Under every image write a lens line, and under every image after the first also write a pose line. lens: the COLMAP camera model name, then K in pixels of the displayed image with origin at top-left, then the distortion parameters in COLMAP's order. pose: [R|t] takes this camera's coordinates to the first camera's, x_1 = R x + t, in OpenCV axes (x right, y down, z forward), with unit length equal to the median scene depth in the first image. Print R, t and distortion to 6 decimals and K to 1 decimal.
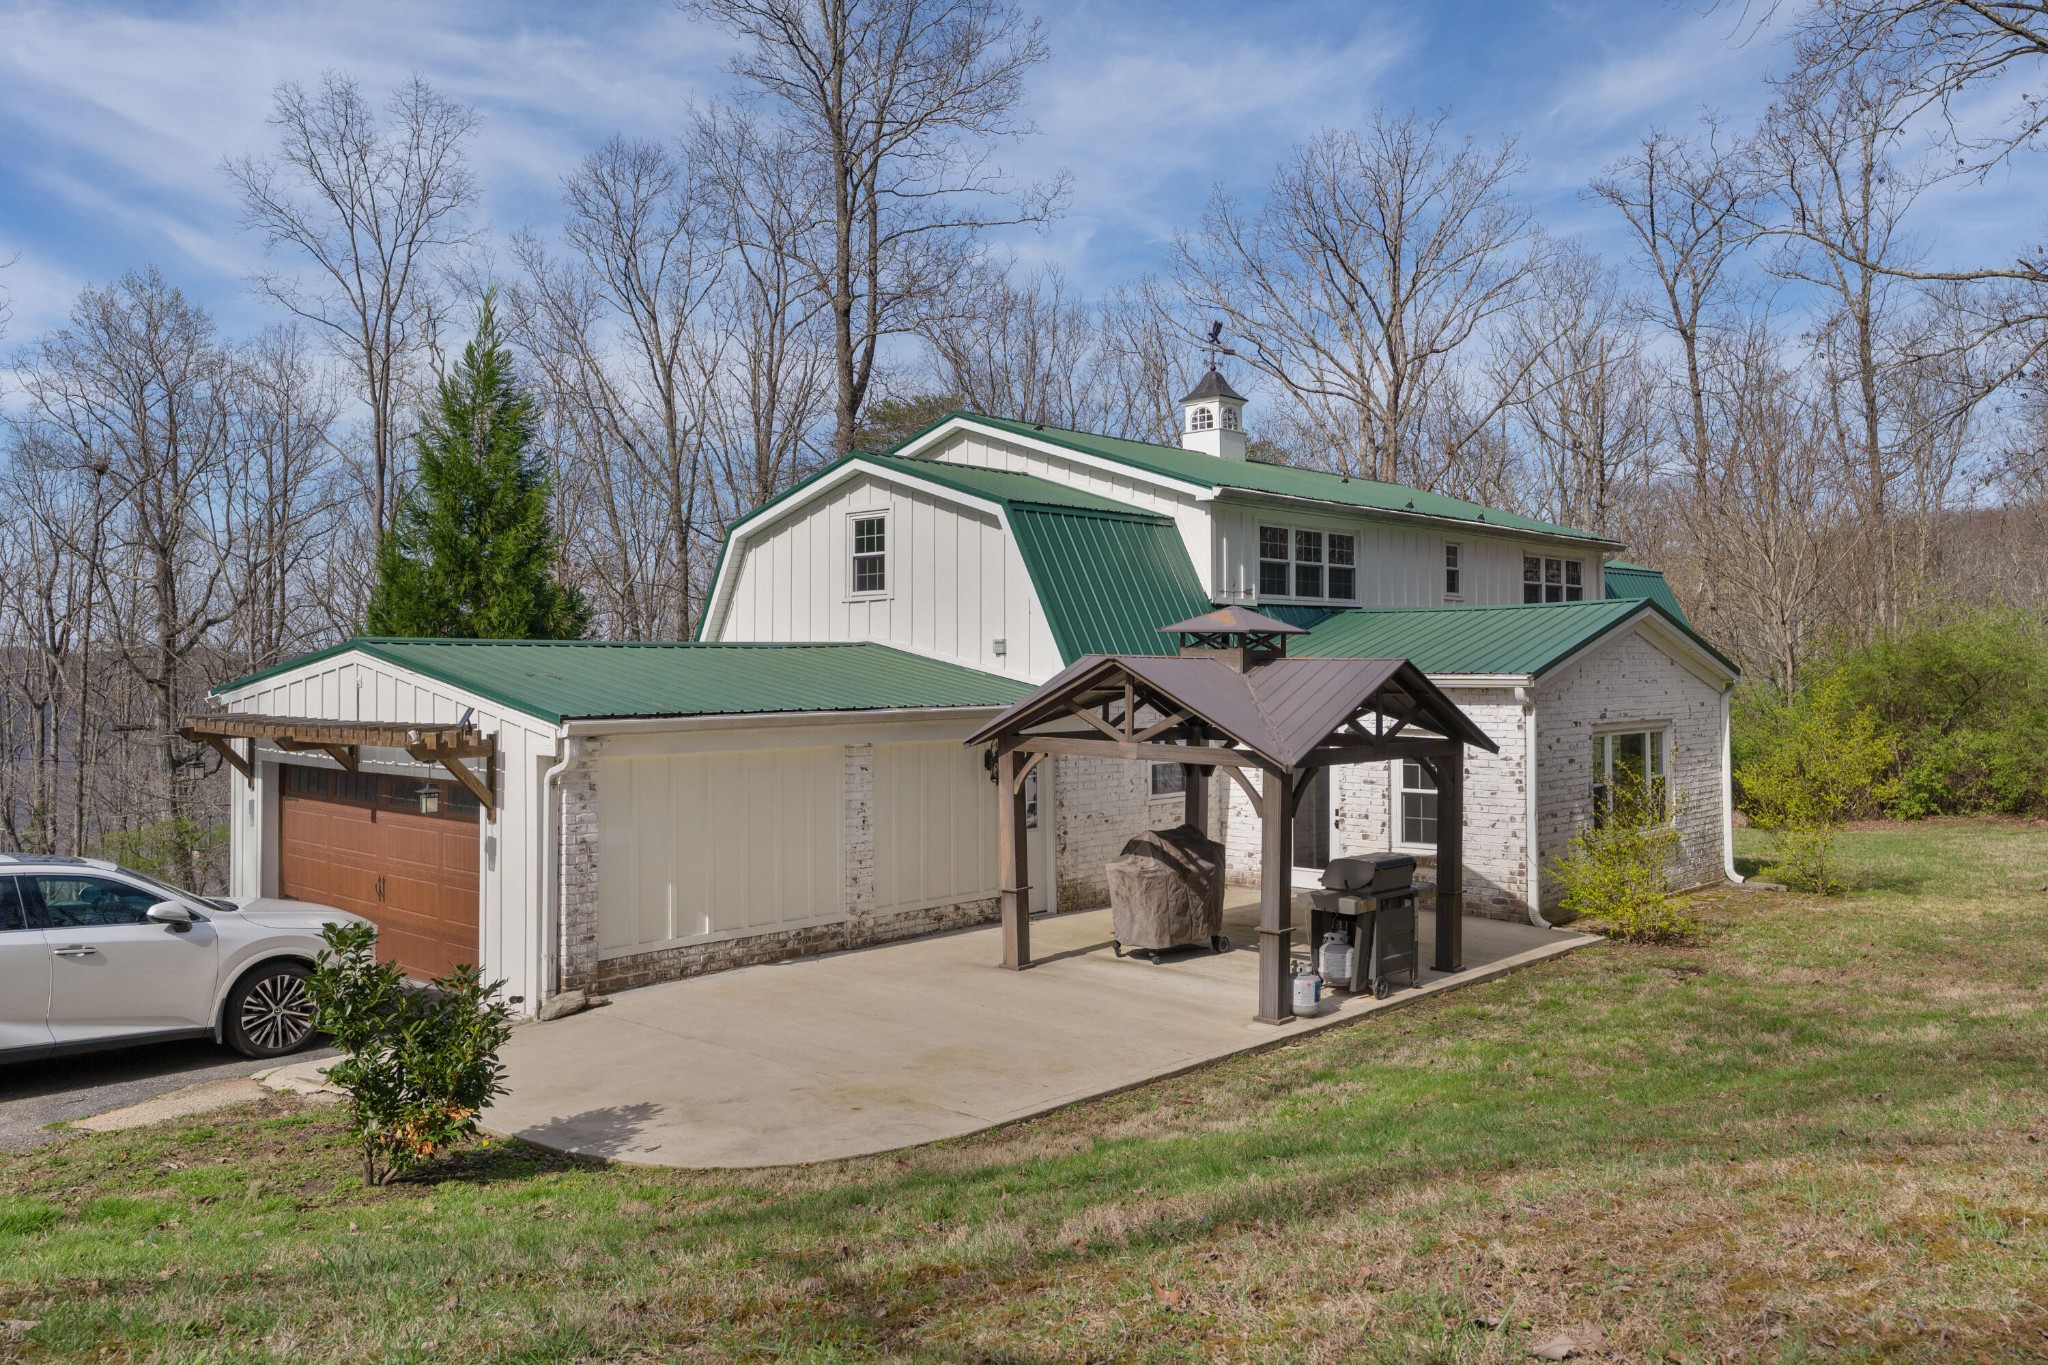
lens RADIAL K [[1542.6, 0, 1021.4], [0, 1542.6, 637.7], [0, 0, 1]] dist [0.004178, 0.002365]
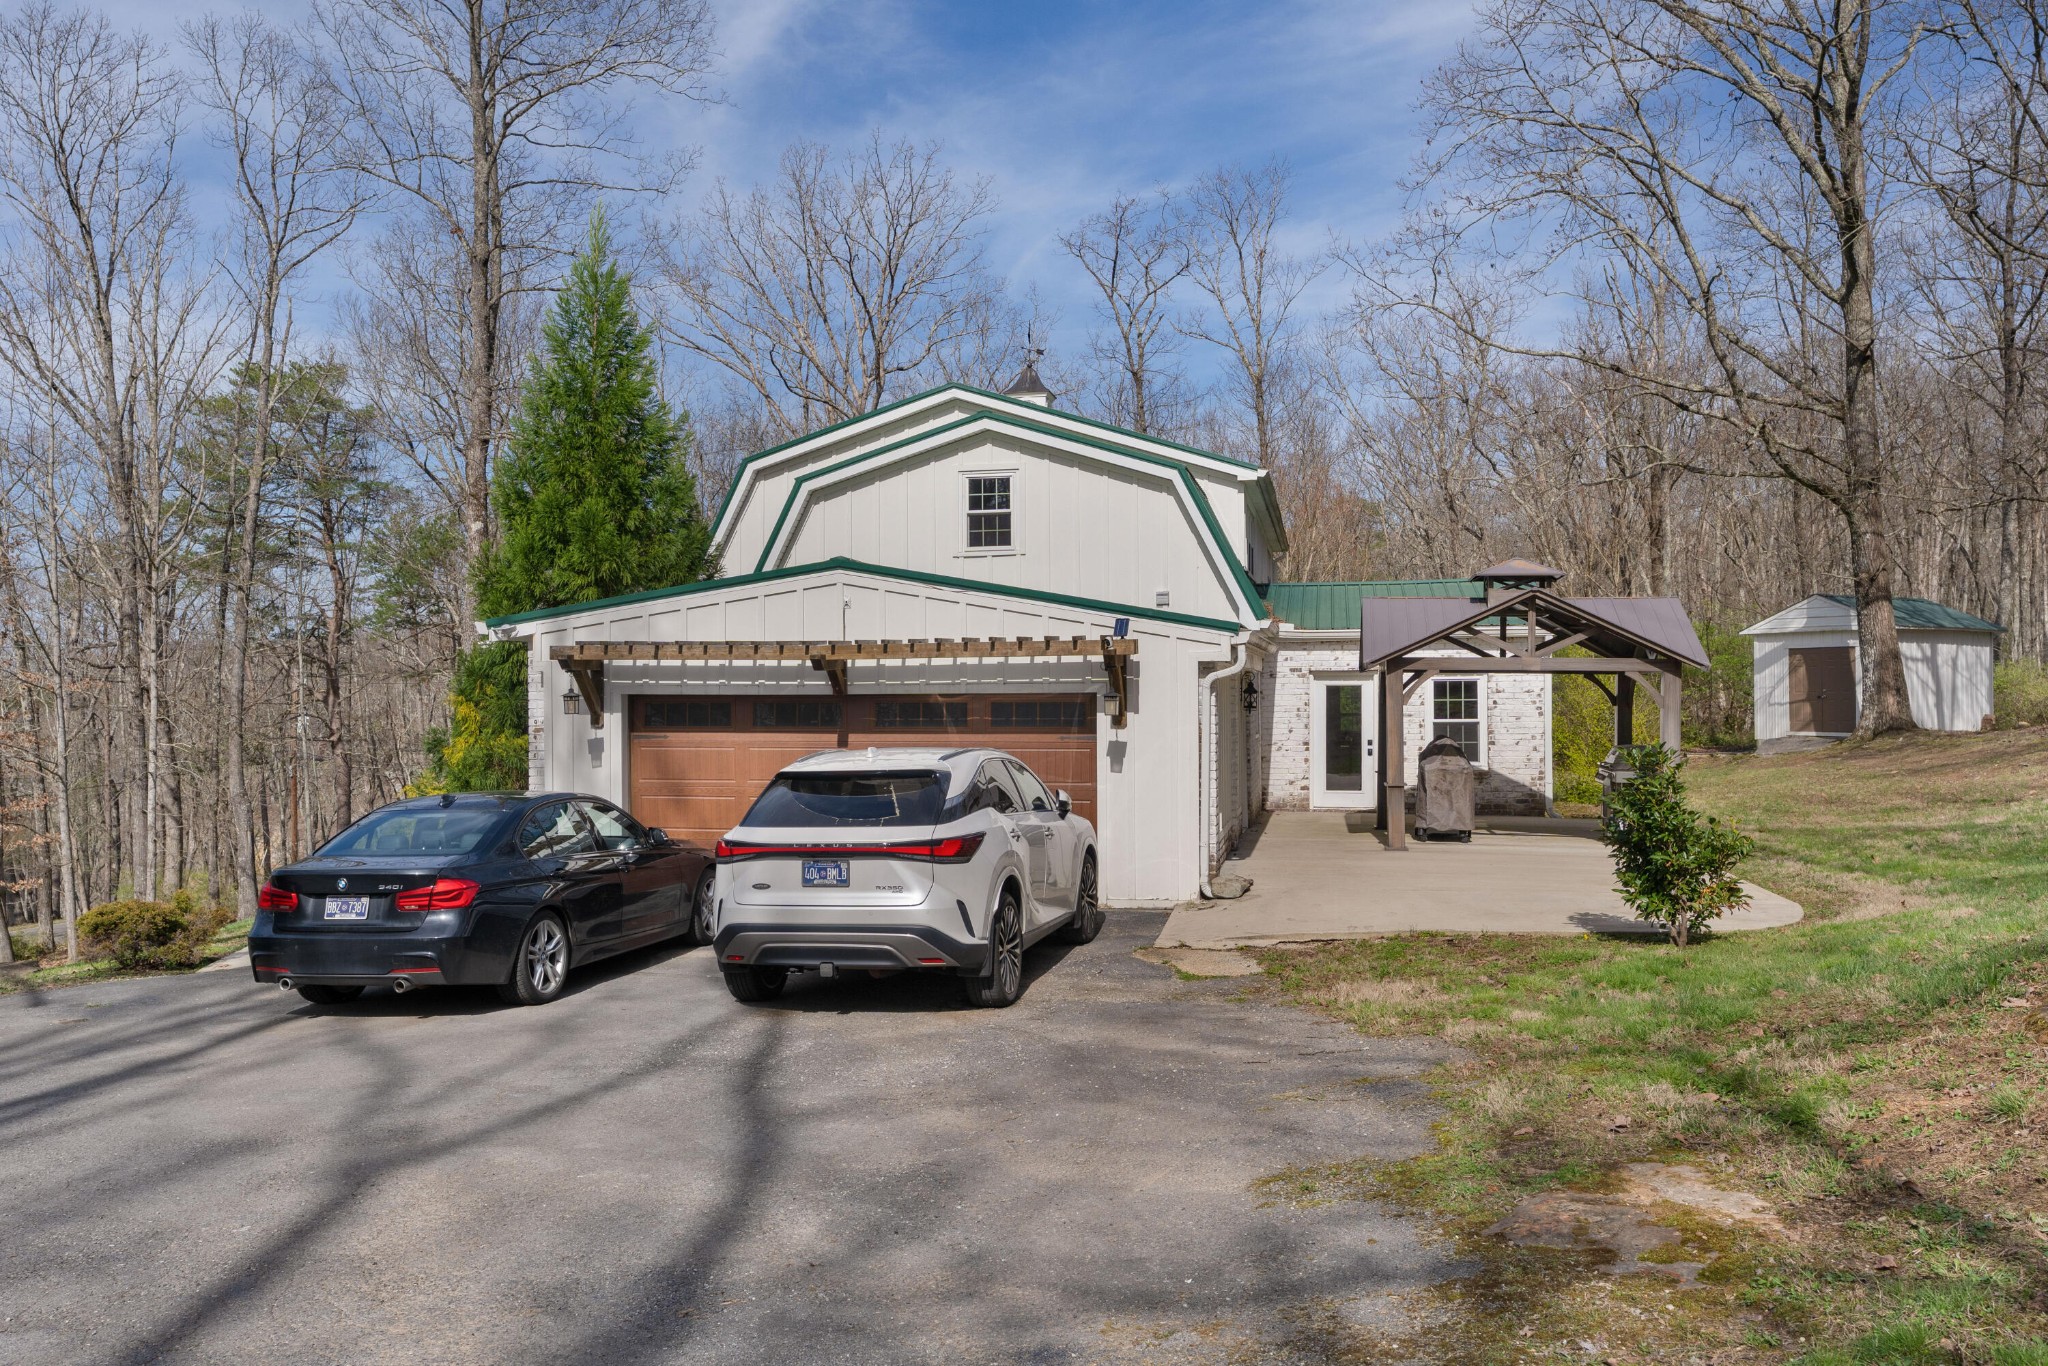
lens RADIAL K [[1588.1, 0, 982.9], [0, 1588.1, 719.7], [0, 0, 1]] dist [-0.004467, -0.000342]
pose [[0.860174, -0.011634, 0.509869, -0.721364], [-0.005335, 0.999480, 0.031808, 0.058356], [-0.509974, -0.030080, 0.859664, 0.077524]]
